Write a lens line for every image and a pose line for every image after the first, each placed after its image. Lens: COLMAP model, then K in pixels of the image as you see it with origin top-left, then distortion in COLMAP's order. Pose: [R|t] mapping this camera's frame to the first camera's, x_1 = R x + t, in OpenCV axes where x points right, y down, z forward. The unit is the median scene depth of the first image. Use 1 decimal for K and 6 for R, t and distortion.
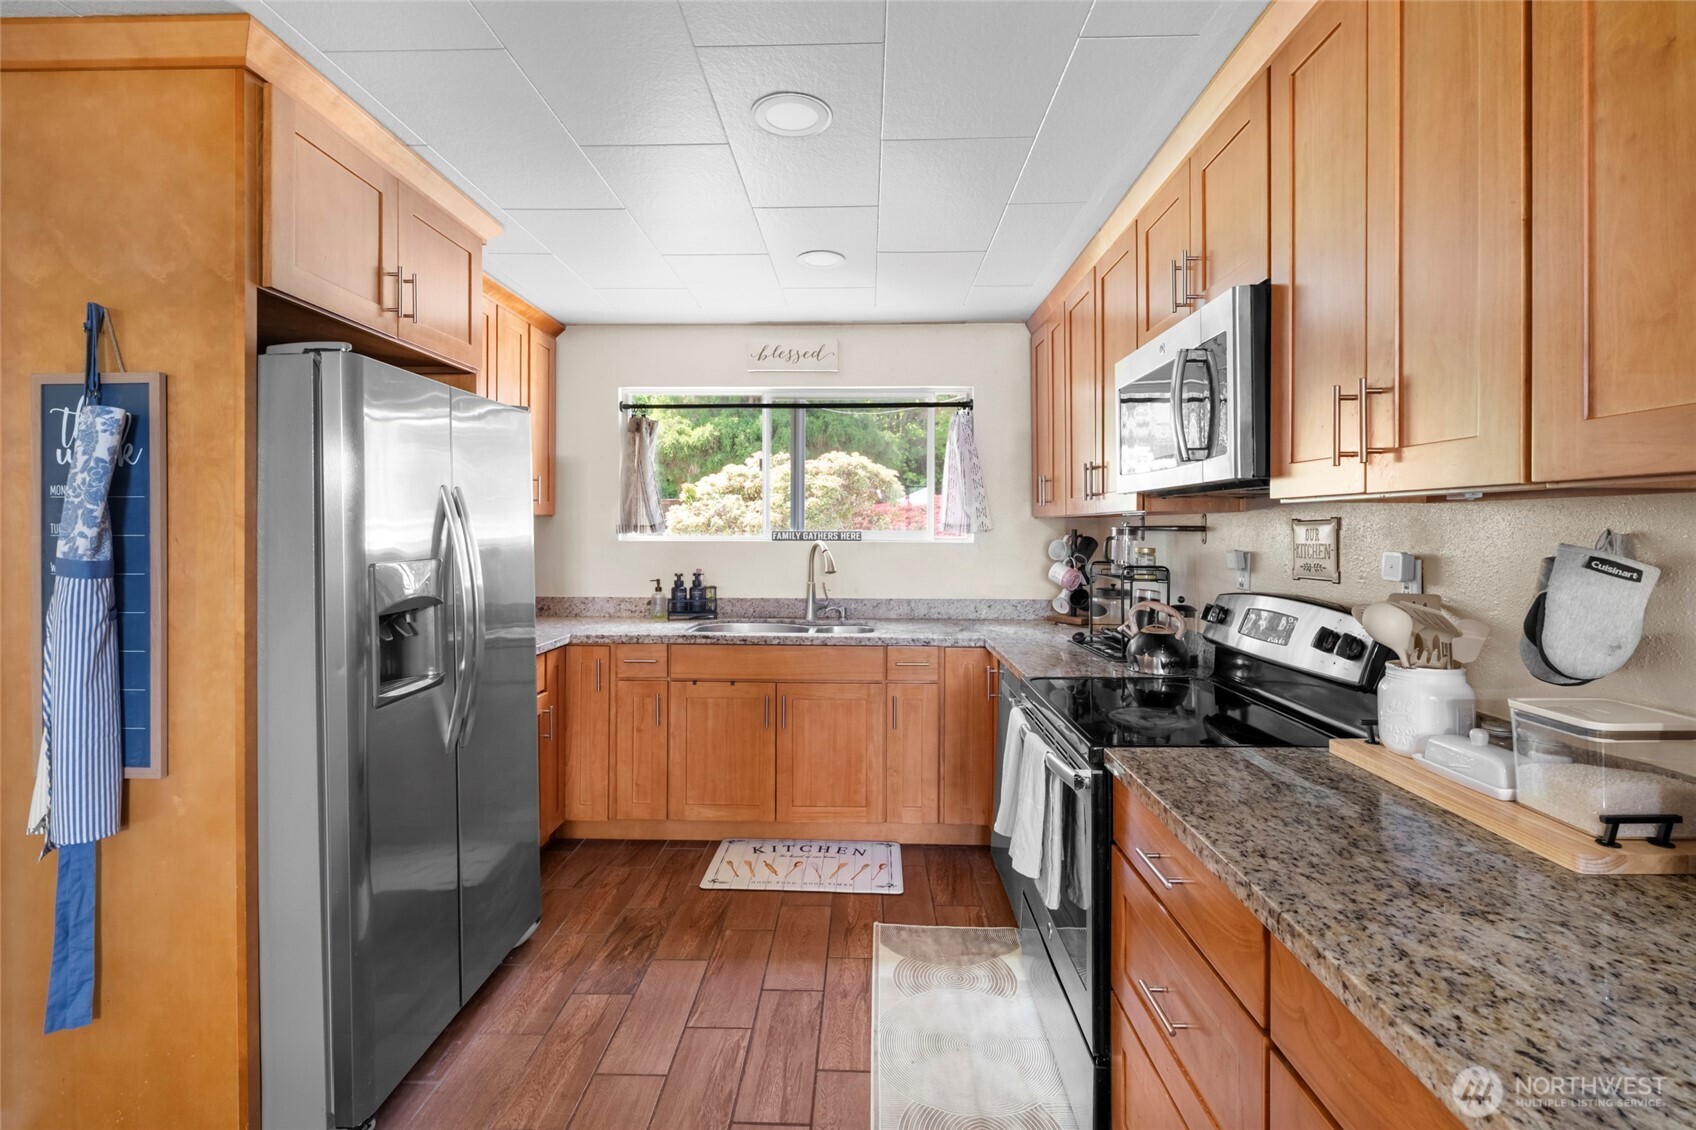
lens RADIAL K [[754.2, 0, 846.0], [0, 754.2, 538.1], [0, 0, 1]] dist [-0.001284, -0.000310]
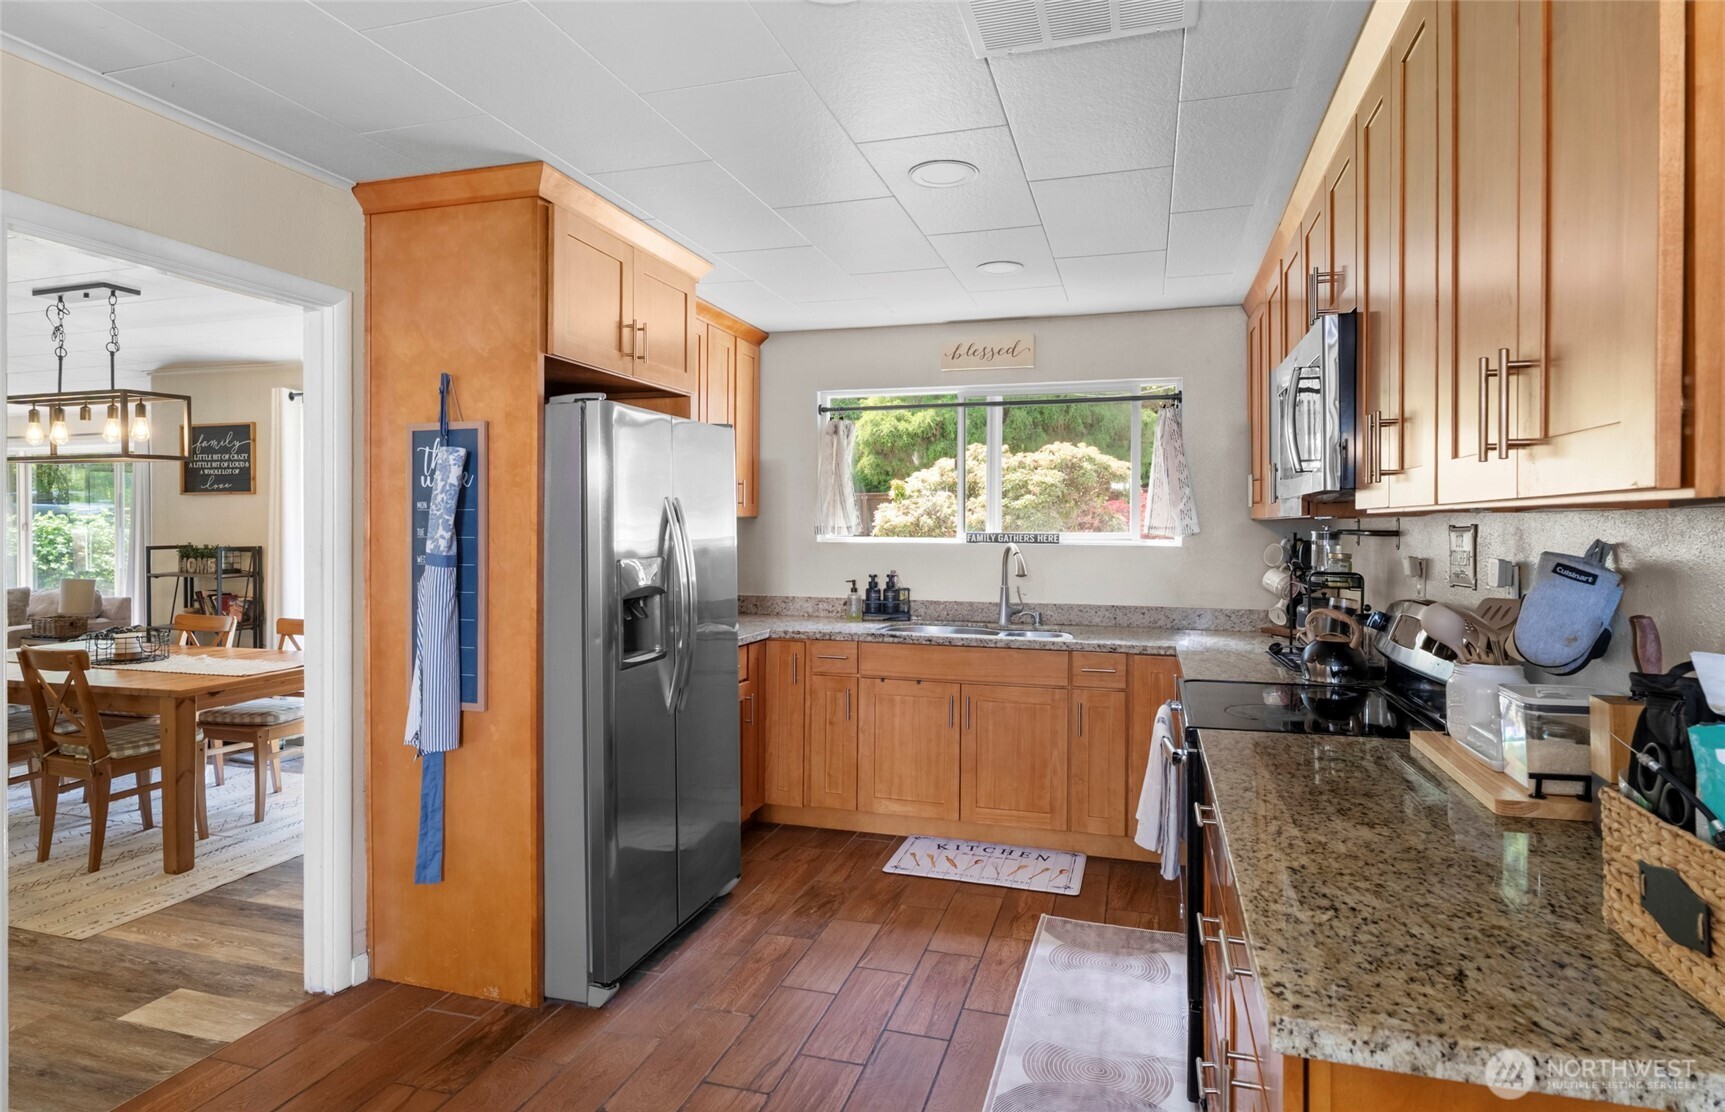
lens RADIAL K [[924.9, 0, 864.1], [0, 924.9, 543.0], [0, 0, 1]] dist [0.003764, 0.000256]
pose [[0.964791, 0.006358, -0.262940, 0.171150], [-0.004984, 0.999970, 0.005892, -0.005373], [0.262970, -0.004374, 0.964794, -0.365817]]
